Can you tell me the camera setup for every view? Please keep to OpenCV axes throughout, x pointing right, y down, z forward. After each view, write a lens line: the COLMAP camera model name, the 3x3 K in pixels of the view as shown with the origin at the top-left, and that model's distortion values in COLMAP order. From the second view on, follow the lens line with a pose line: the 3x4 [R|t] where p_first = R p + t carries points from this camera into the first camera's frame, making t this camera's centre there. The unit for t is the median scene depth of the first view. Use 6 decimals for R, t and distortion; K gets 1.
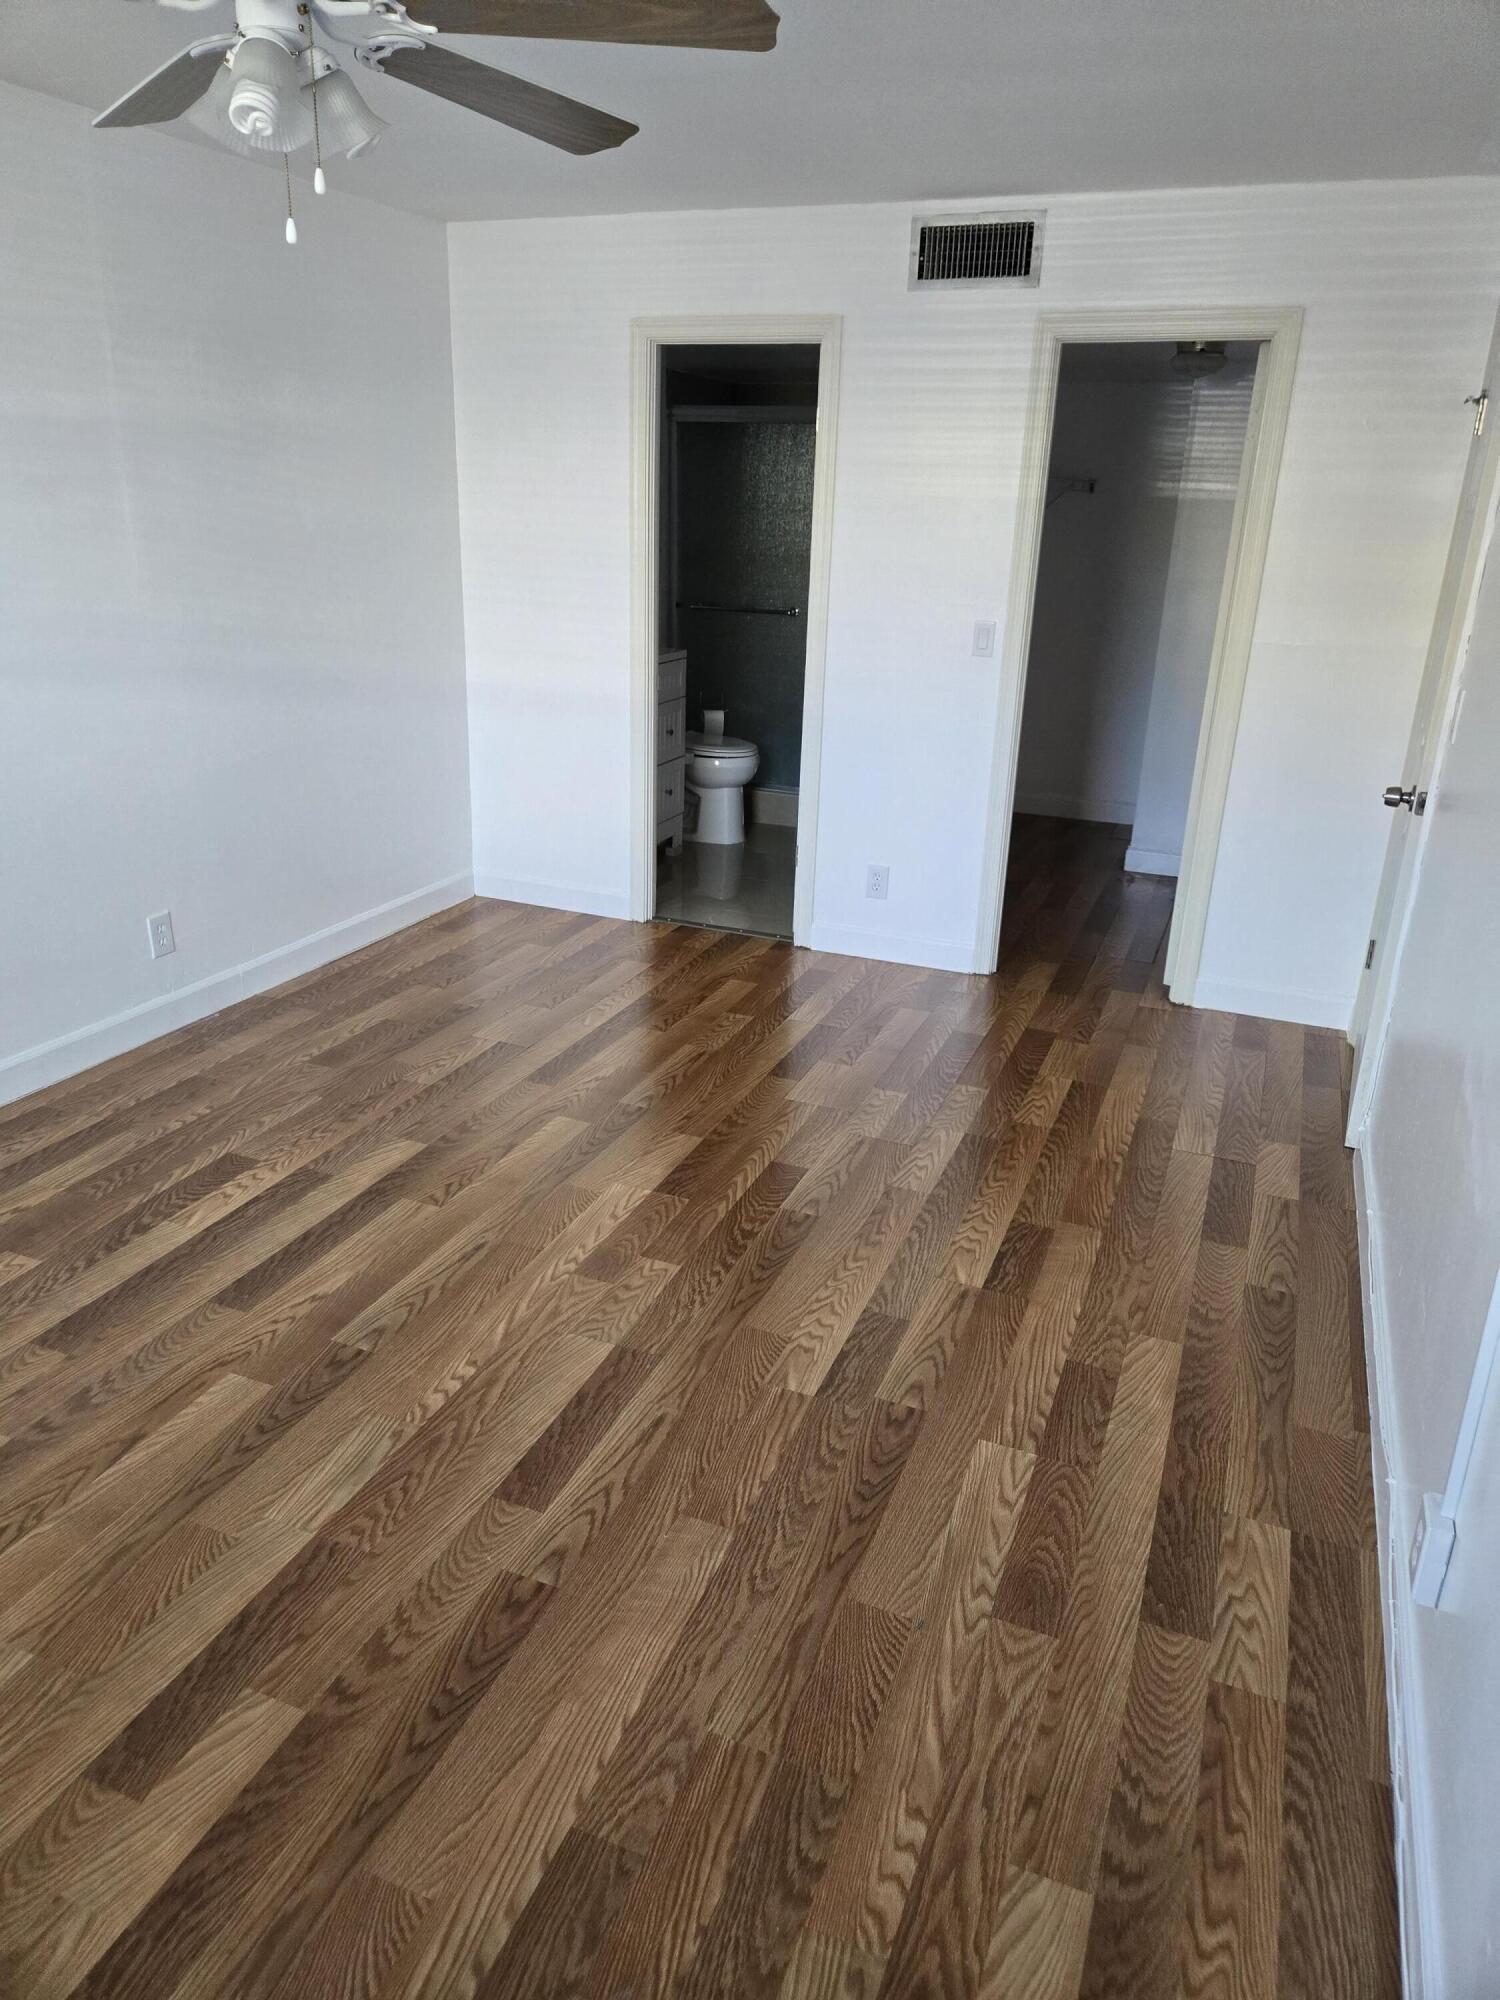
lens RADIAL K [[1331.2, 0, 728.2], [0, 1331.2, 969.2], [0, 0, 1]] dist [0.073032, -0.052805]
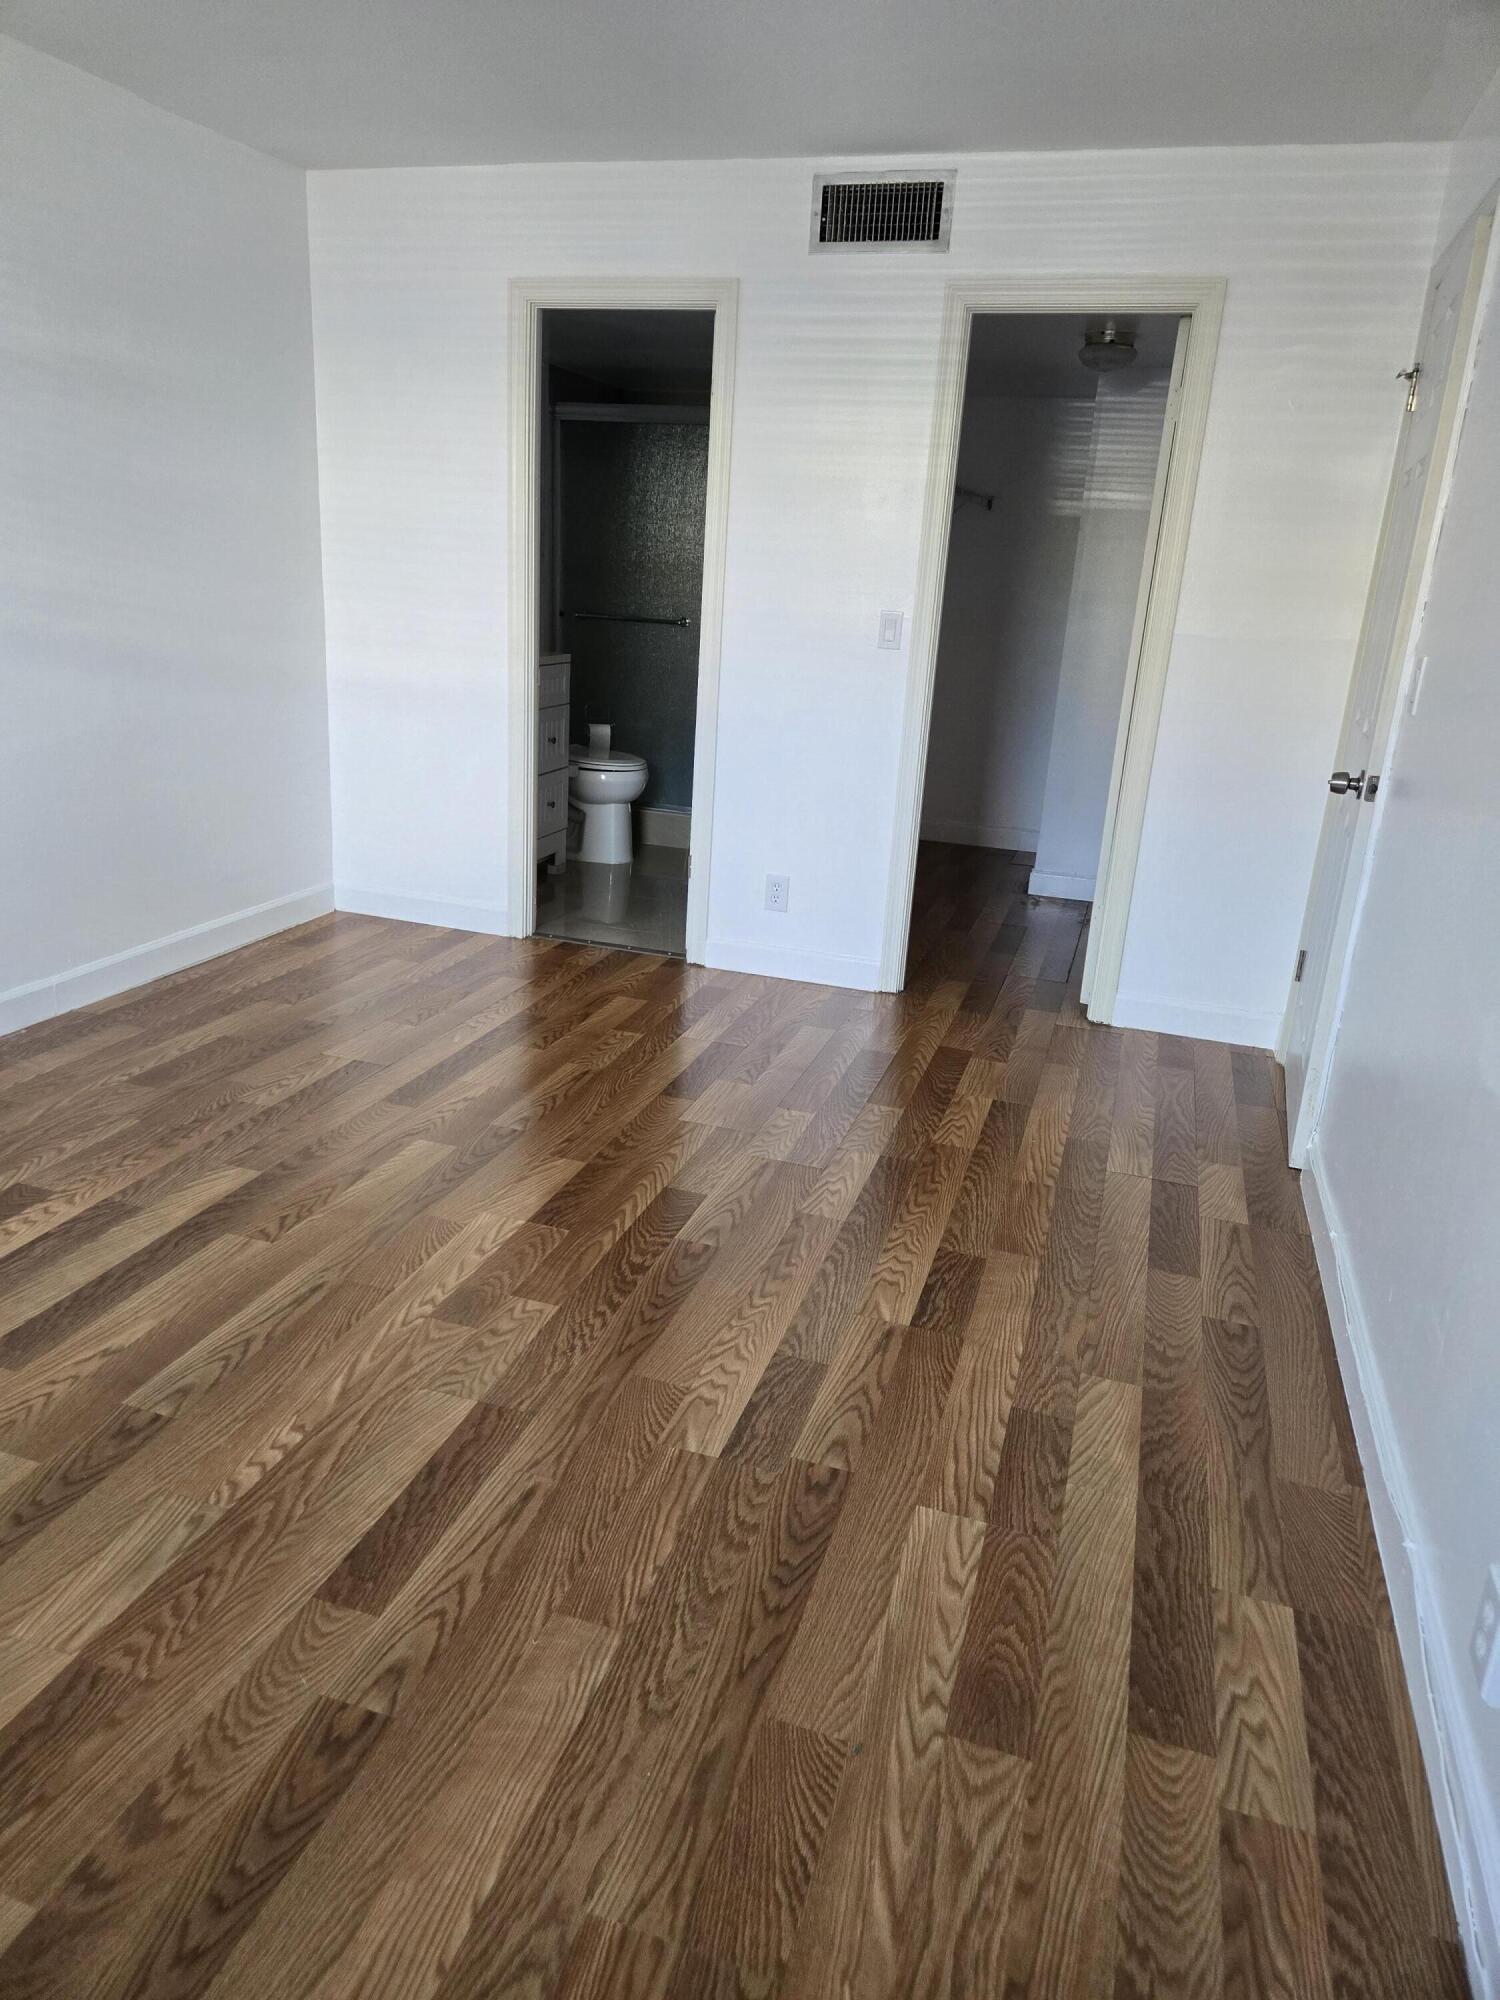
lens RADIAL K [[1331.2, 0, 710.5], [0, 1331.2, 985.5], [0, 0, 1]] dist [0.073032, -0.052805]
pose [[0.997370, 0.002313, 0.072444, -0.001393], [-0.000230, 0.999587, -0.028750, 0.043319], [-0.072480, 0.028658, 0.996958, 0.141807]]
